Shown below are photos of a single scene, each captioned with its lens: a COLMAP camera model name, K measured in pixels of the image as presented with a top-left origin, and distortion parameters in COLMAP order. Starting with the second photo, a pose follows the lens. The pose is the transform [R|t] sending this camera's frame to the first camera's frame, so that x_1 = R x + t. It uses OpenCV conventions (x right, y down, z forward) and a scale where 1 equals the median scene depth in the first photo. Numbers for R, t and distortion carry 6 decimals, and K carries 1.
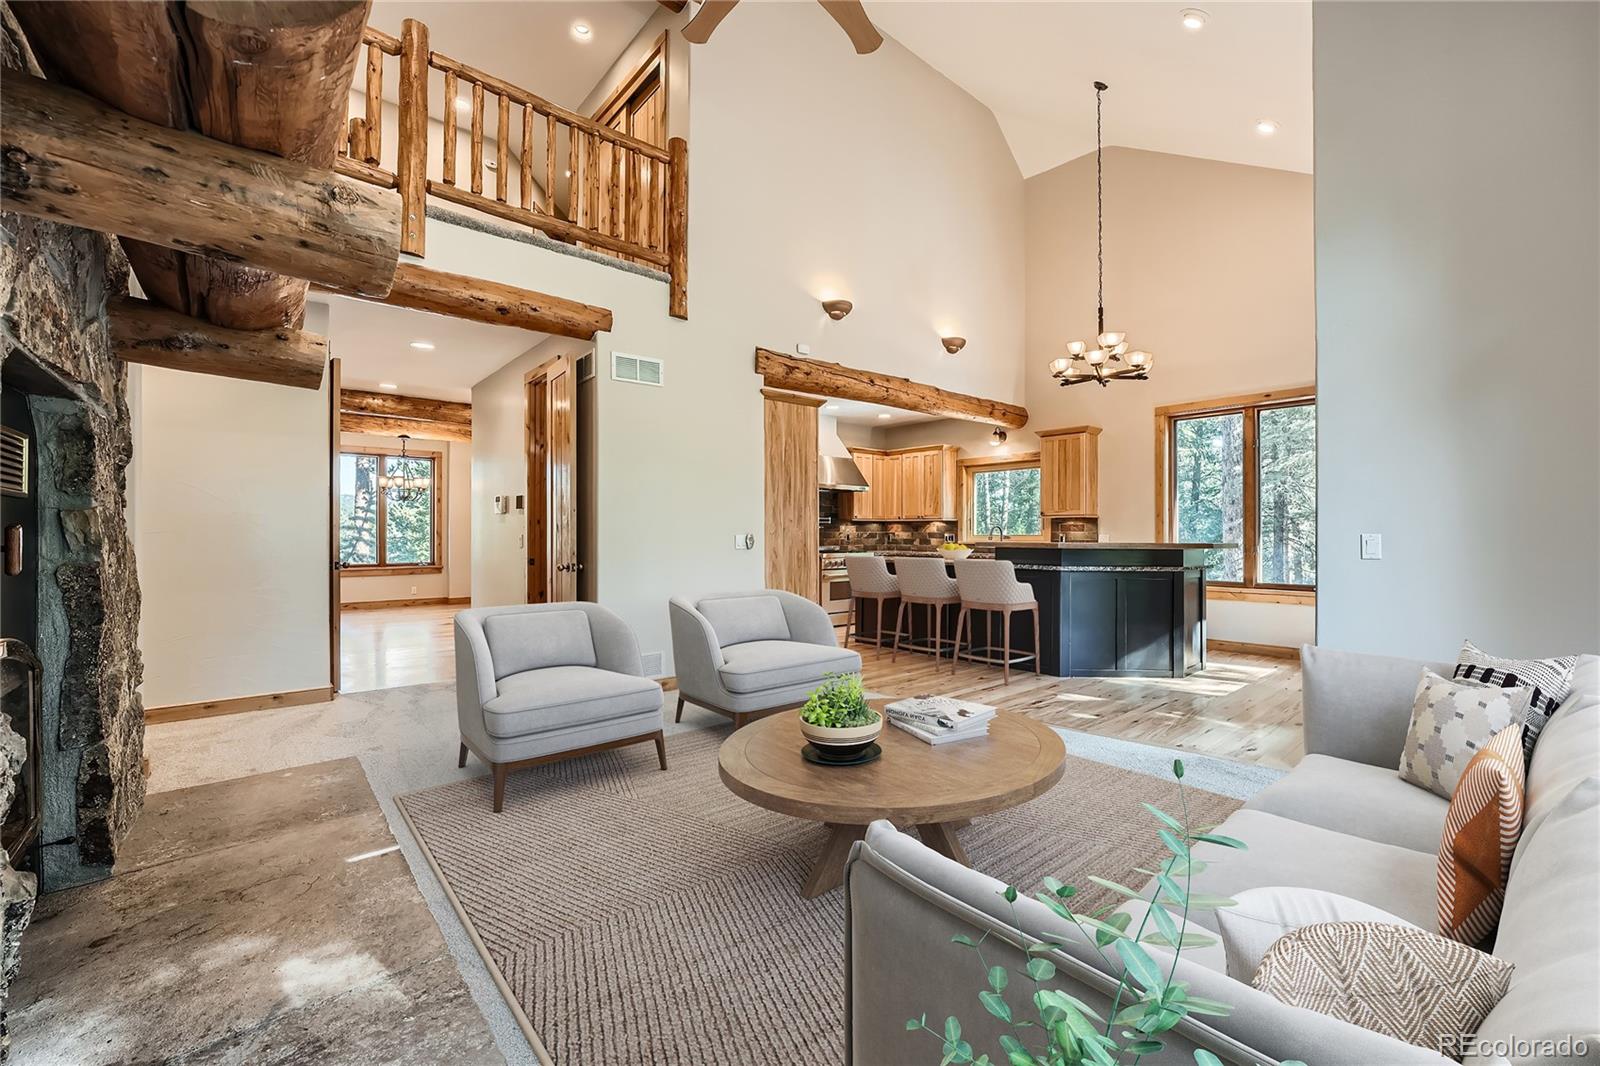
lens RADIAL K [[647.6, 0, 802.8], [0, 647.6, 529.1], [0, 0, 1]] dist [-0.015688, 0.000633]
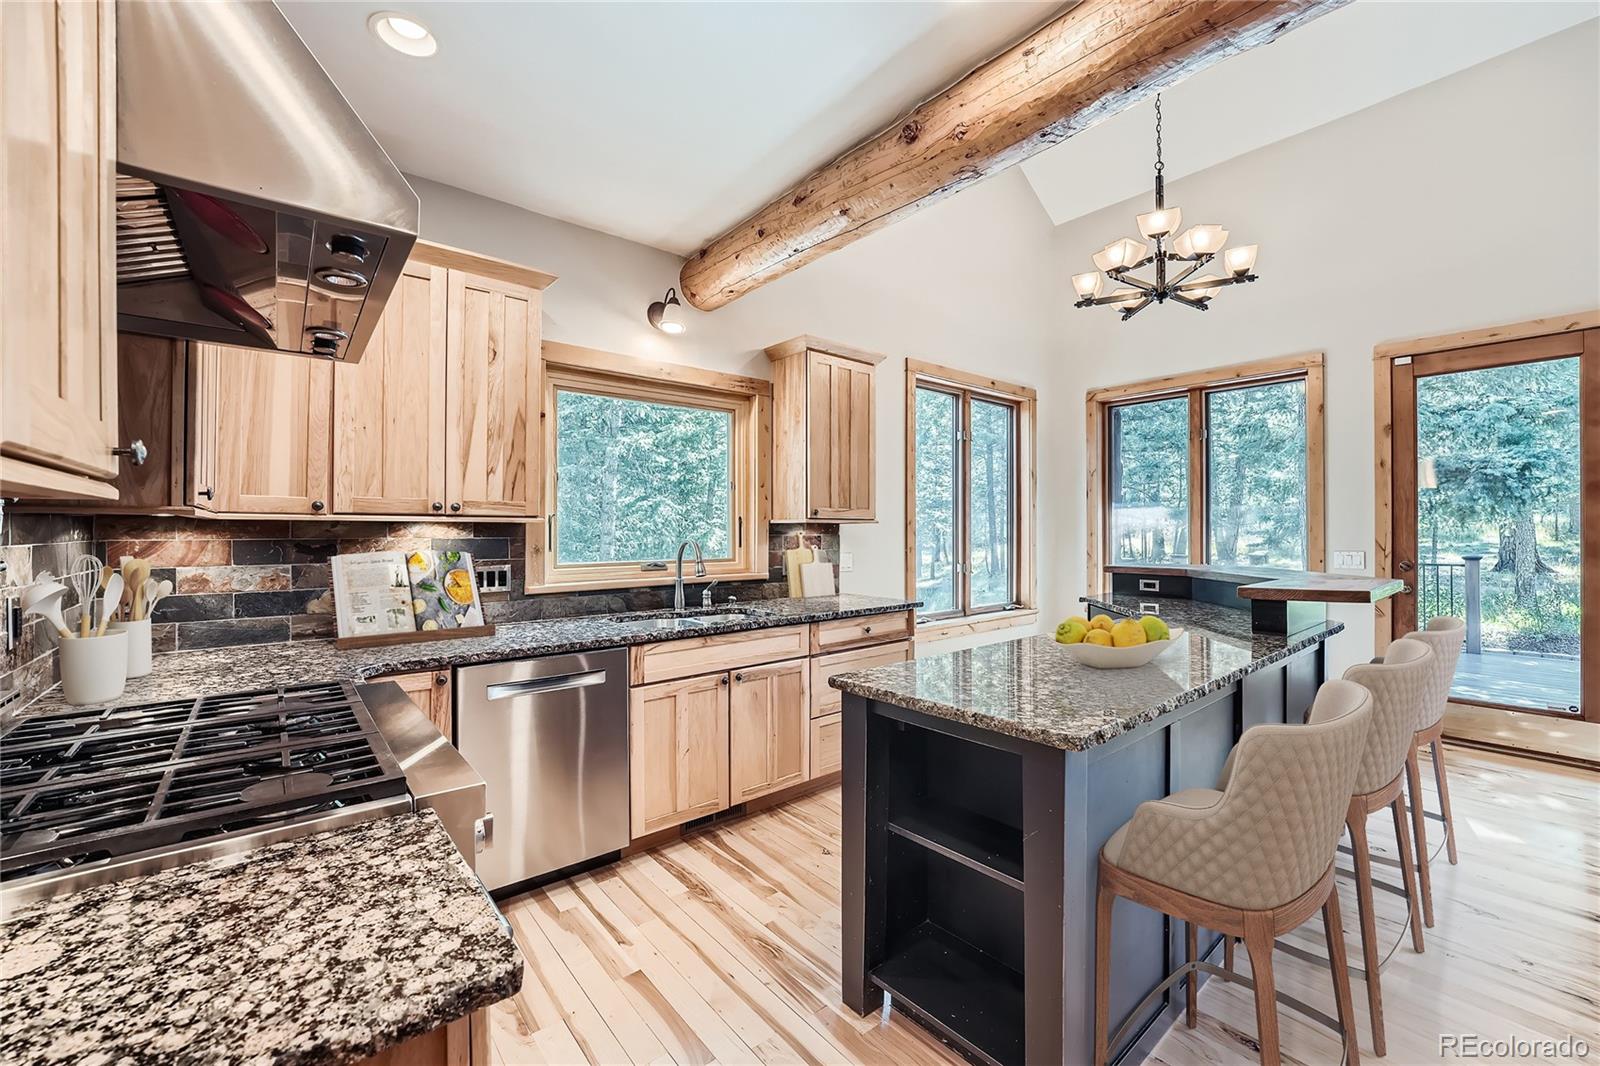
lens RADIAL K [[647.6, 0, 802.8], [0, 647.6, 529.1], [0, 0, 1]] dist [-0.015688, 0.000633]
pose [[0.005726, 0.001073, 0.999983, -0.131969], [-0.006417, 0.999979, -0.001036, -0.016415], [-0.999963, -0.006411, 0.005732, 1.345035]]
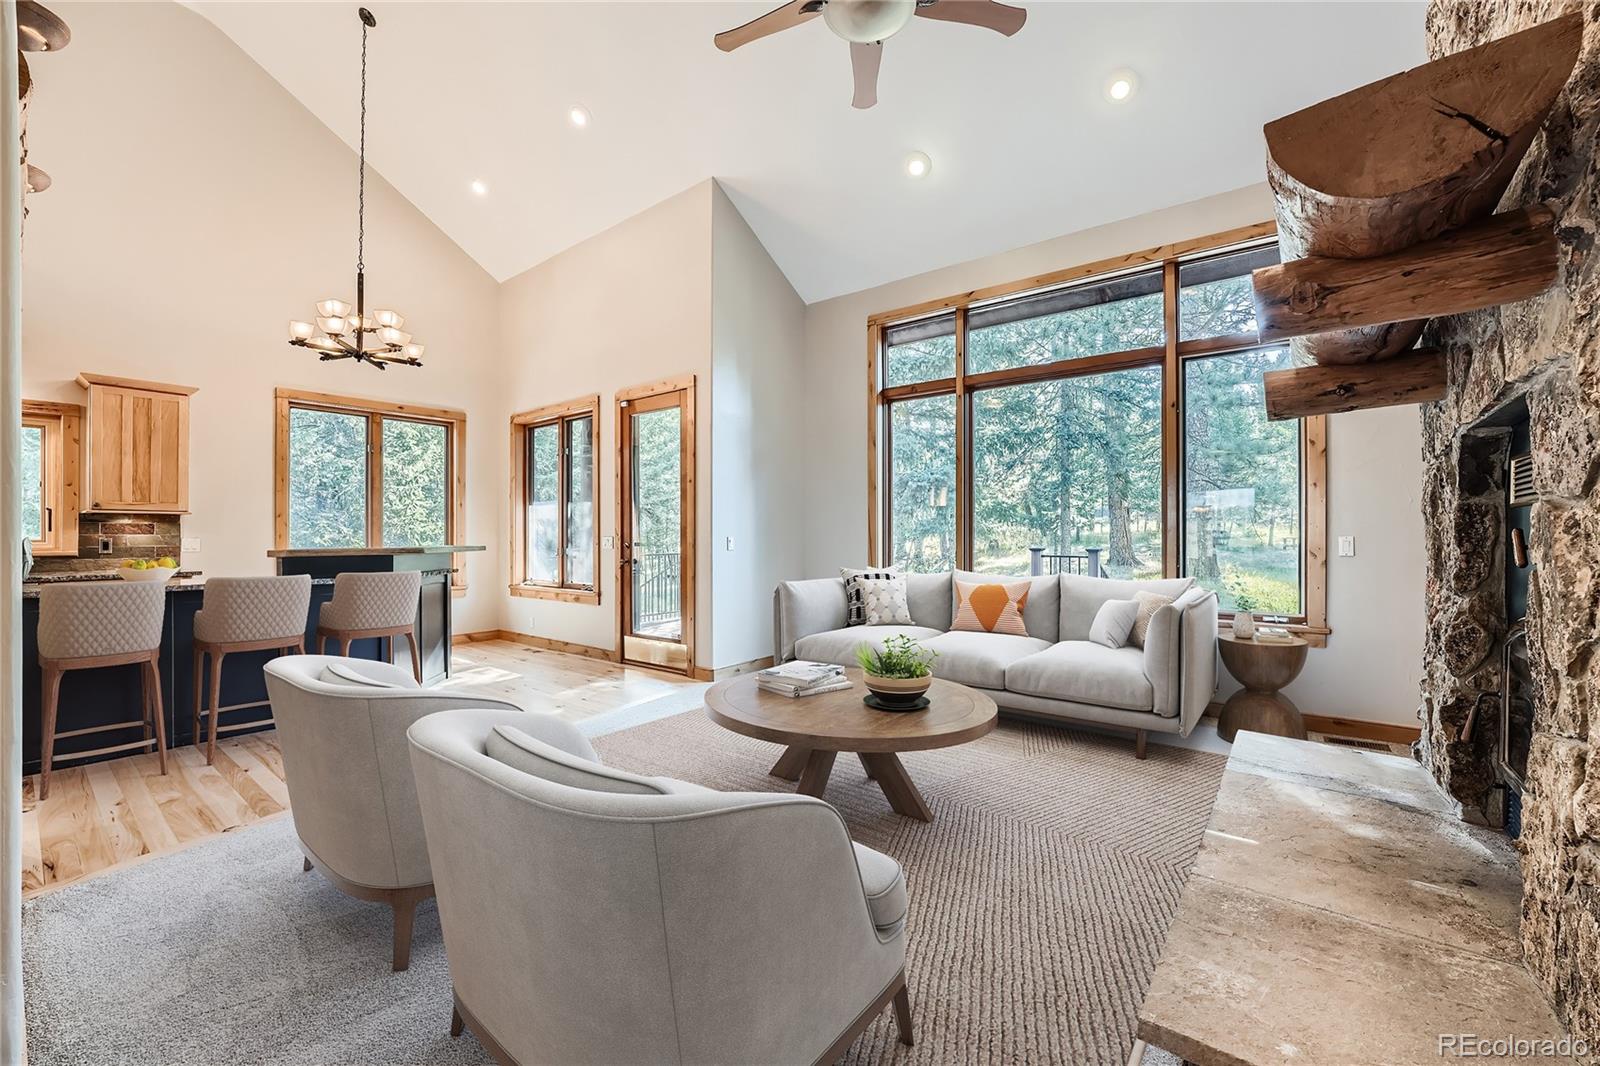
lens RADIAL K [[647.6, 0, 802.8], [0, 647.6, 529.1], [0, 0, 1]] dist [-0.015688, 0.000633]
pose [[-0.194545, 0.010868, 0.980833, -0.494700], [-0.005492, 0.999911, -0.012168, 0.003630], [-0.980878, -0.007754, -0.194468, 0.595696]]
